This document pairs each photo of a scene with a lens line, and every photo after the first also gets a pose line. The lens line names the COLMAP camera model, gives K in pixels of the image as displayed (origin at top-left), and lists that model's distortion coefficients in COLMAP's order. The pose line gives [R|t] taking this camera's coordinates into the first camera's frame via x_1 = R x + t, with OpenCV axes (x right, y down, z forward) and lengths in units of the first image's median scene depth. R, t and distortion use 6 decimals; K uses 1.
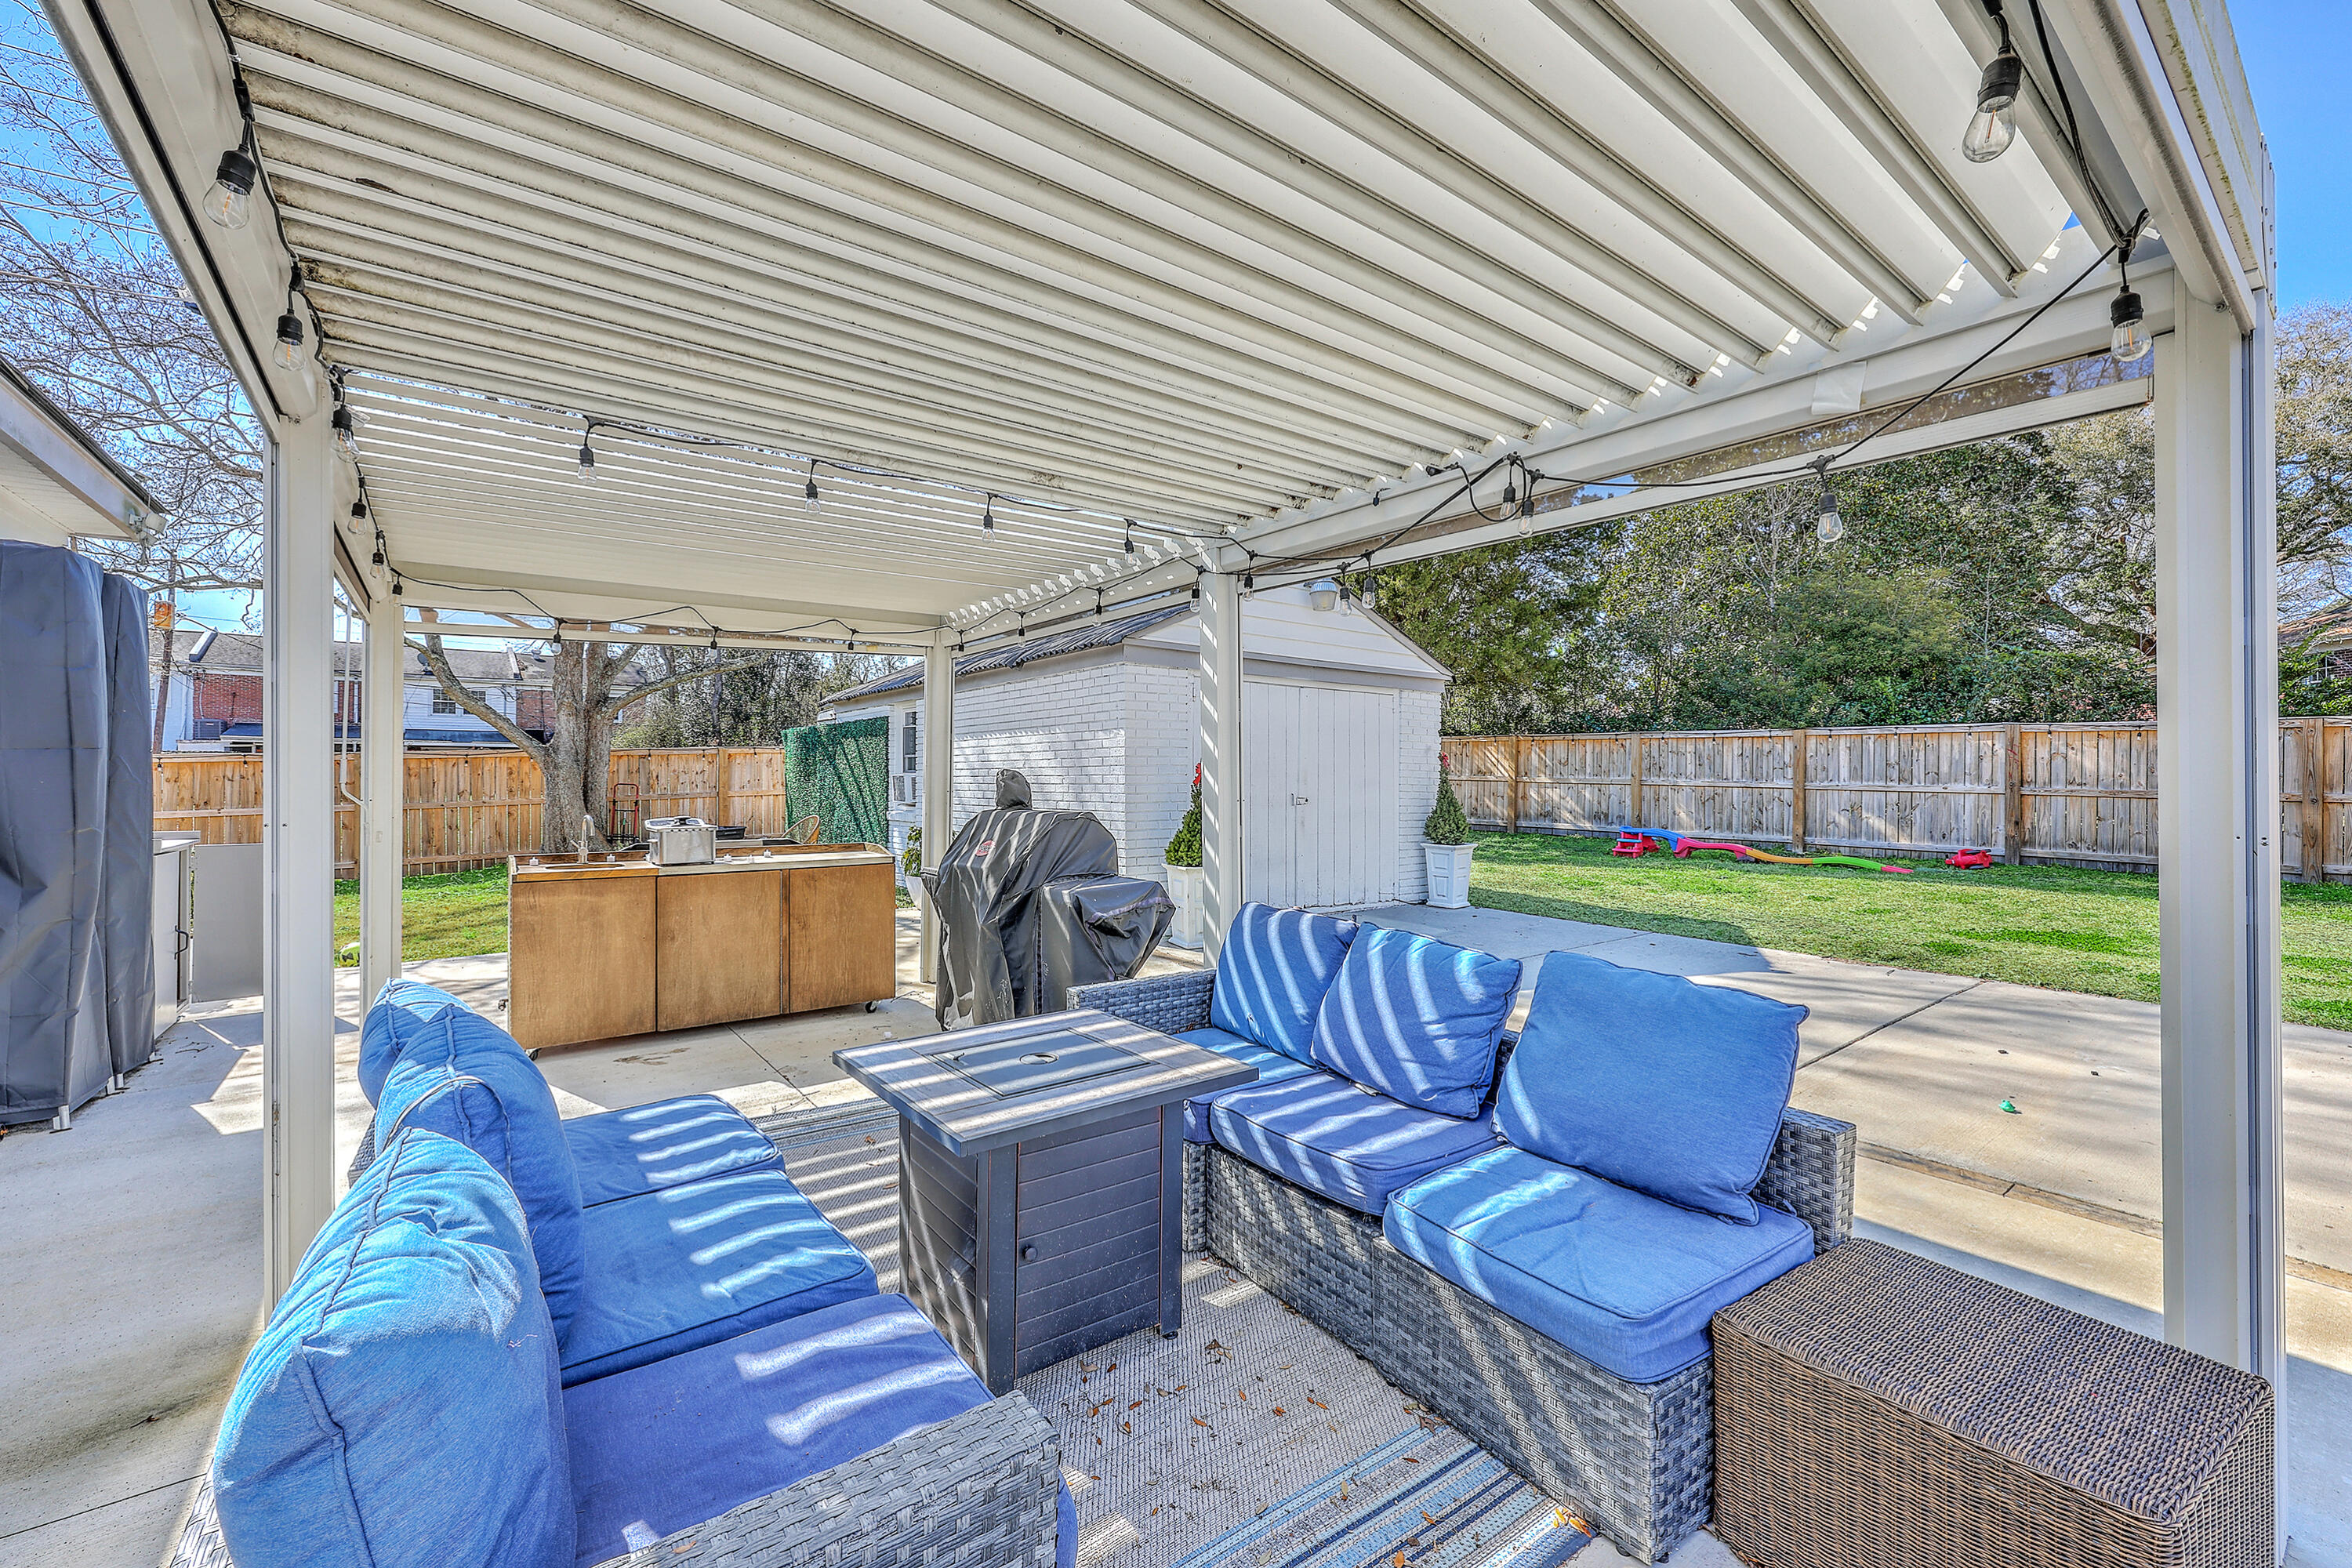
lens RADIAL K [[961.9, 0, 1178.5], [0, 961.9, 779.7], [0, 0, 1]] dist [0.001445, 0.000293]
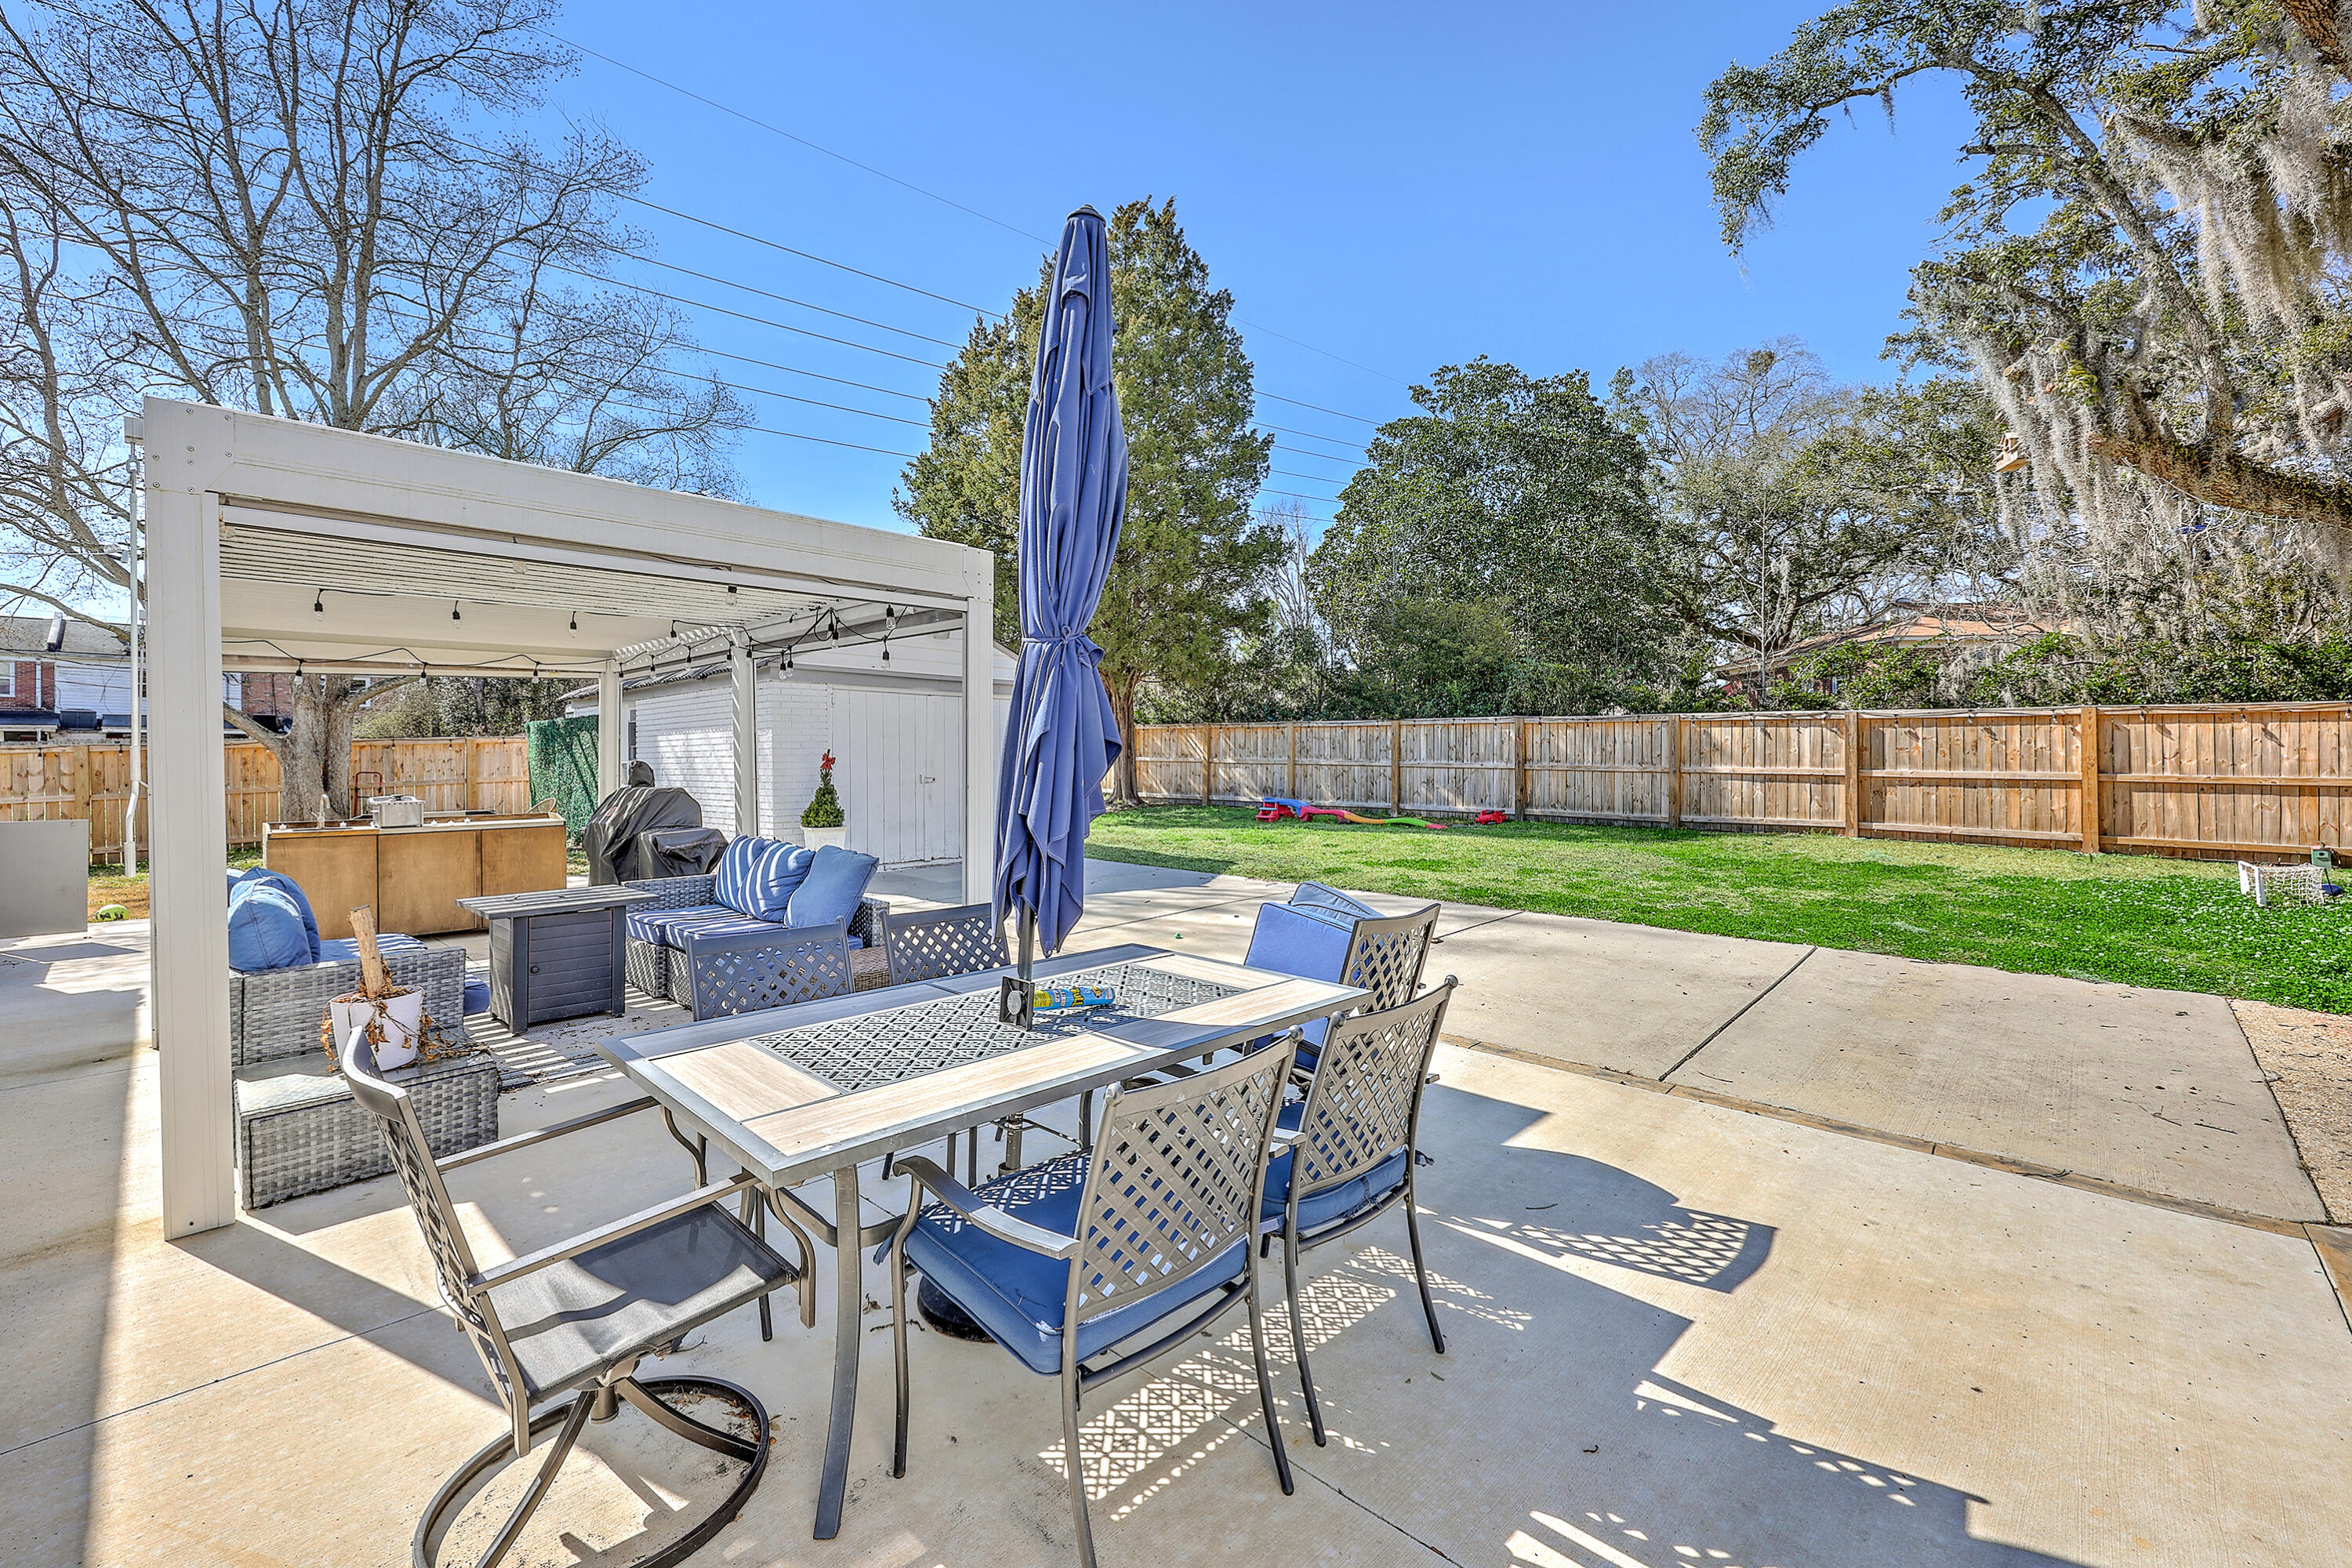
lens RADIAL K [[961.9, 0, 1176.5], [0, 961.9, 763.1], [0, 0, 1]] dist [0.001445, 0.000293]
pose [[0.985564, -0.009024, 0.169061, 0.151675], [0.008664, 0.999958, 0.002864, -0.001319], [-0.169079, -0.001358, 0.985601, -0.241360]]
